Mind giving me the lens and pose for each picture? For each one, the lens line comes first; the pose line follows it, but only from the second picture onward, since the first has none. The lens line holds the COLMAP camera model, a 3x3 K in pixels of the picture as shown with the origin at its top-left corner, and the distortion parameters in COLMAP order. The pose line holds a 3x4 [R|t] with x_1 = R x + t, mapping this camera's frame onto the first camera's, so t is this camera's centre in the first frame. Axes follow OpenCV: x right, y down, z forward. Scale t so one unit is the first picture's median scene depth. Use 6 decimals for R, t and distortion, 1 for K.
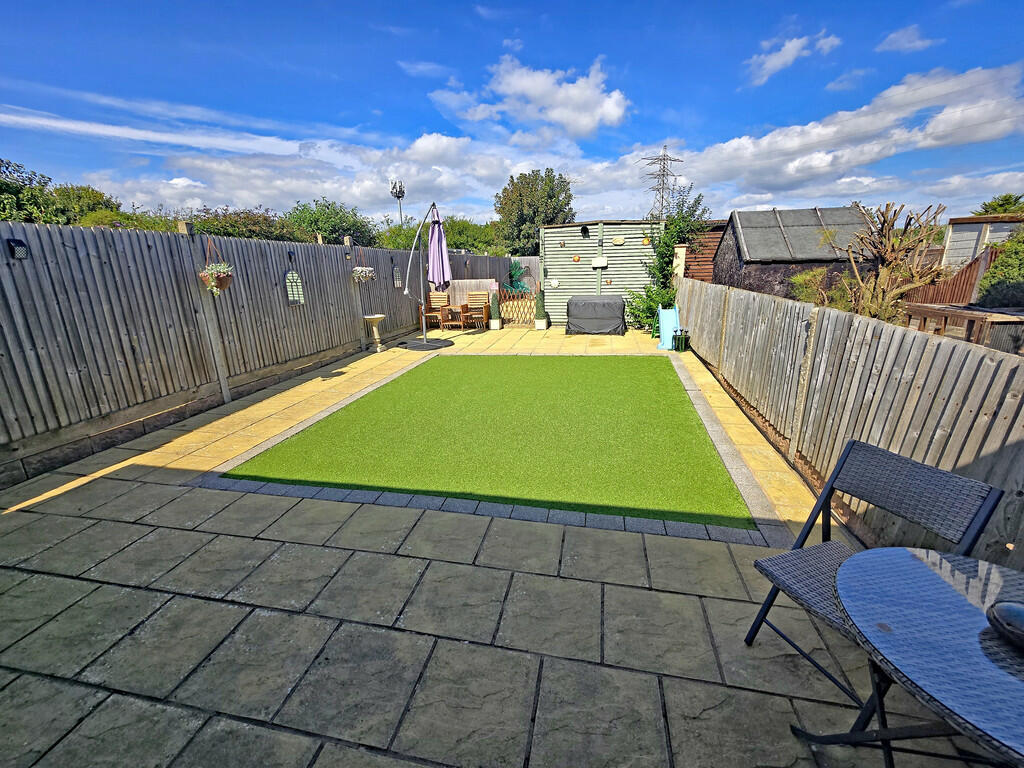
lens RADIAL K [[422.1, 0, 513.9], [0, 422.1, 380.6], [0, 0, 1]] dist [0.000147, 0.000292]
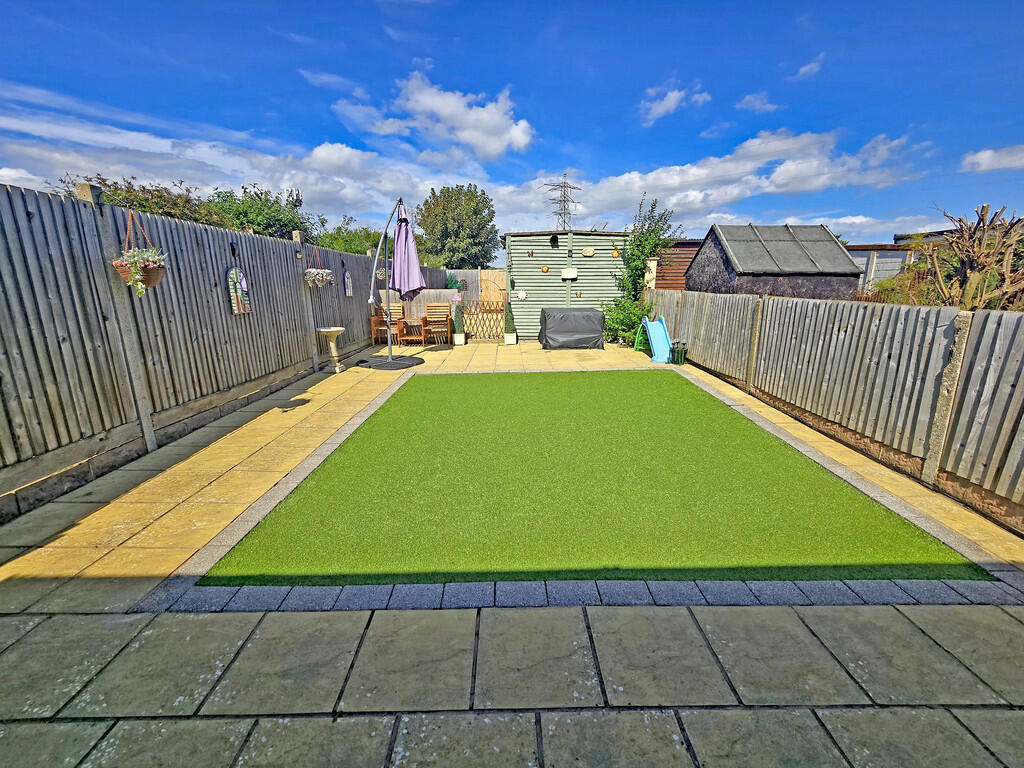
lens RADIAL K [[418.4, 0, 515.2], [0, 418.4, 381.4], [0, 0, 1]] dist [-0.002469, 0.000314]
pose [[0.975693, -0.029297, 0.217177, -0.130032], [0.037260, 0.998772, -0.032662, -0.008854], [-0.215953, 0.039960, 0.975586, 0.107068]]
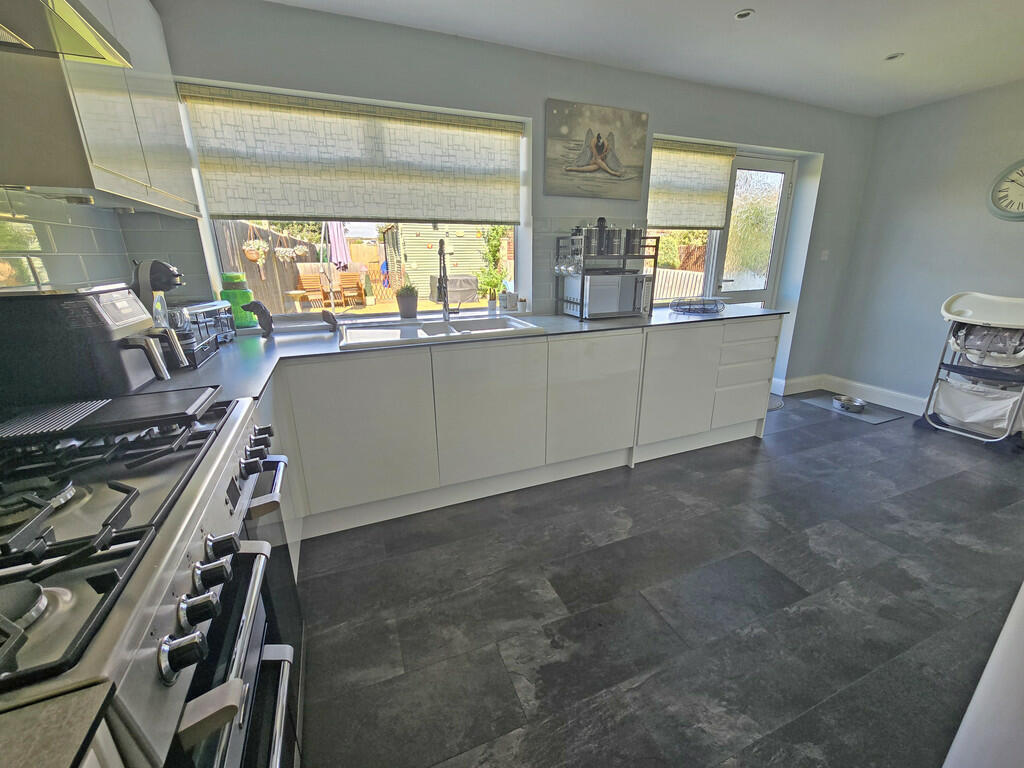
lens RADIAL K [[418.4, 0, 515.2], [0, 418.4, 381.4], [0, 0, 1]] dist [-0.002469, 0.000314]
pose [[0.825715, -0.149026, 0.544046, -0.394966], [0.137385, 0.988558, 0.062275, 0.076160], [-0.547102, 0.023322, 0.836741, -0.203214]]
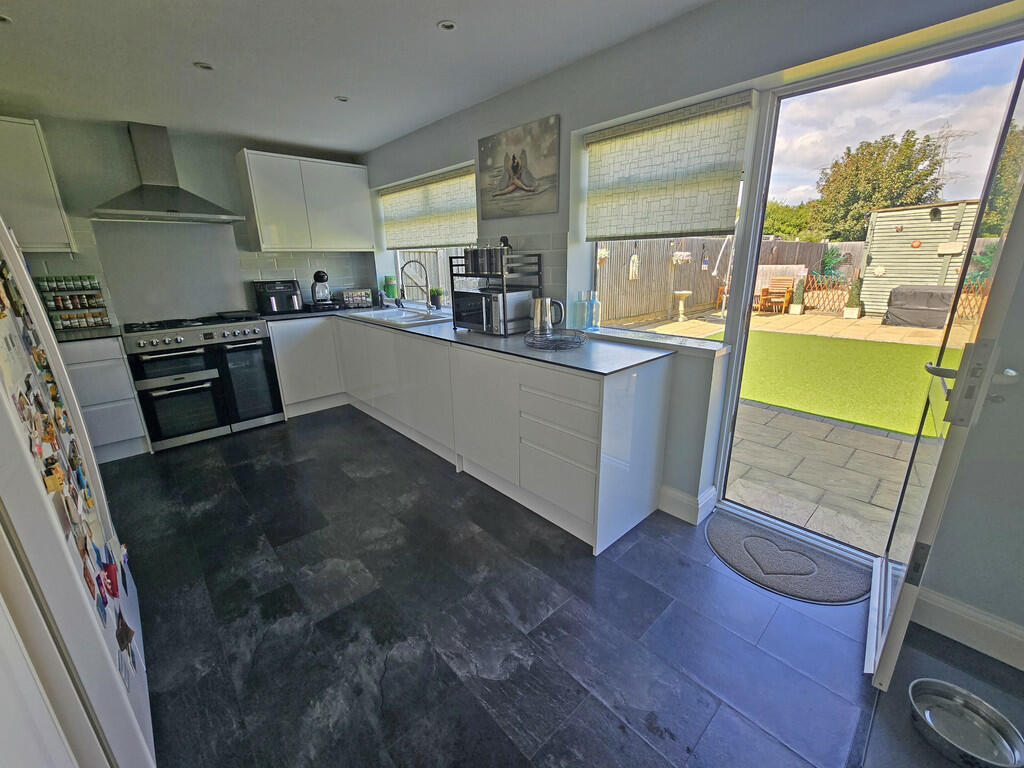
lens RADIAL K [[422.1, 0, 513.9], [0, 422.1, 380.6], [0, 0, 1]] dist [0.000147, 0.000292]
pose [[0.812814, 0.173656, -0.556036, -0.000174], [-0.157217, 0.984507, 0.077651, 0.067649], [0.560906, 0.024303, 0.827523, -0.238029]]
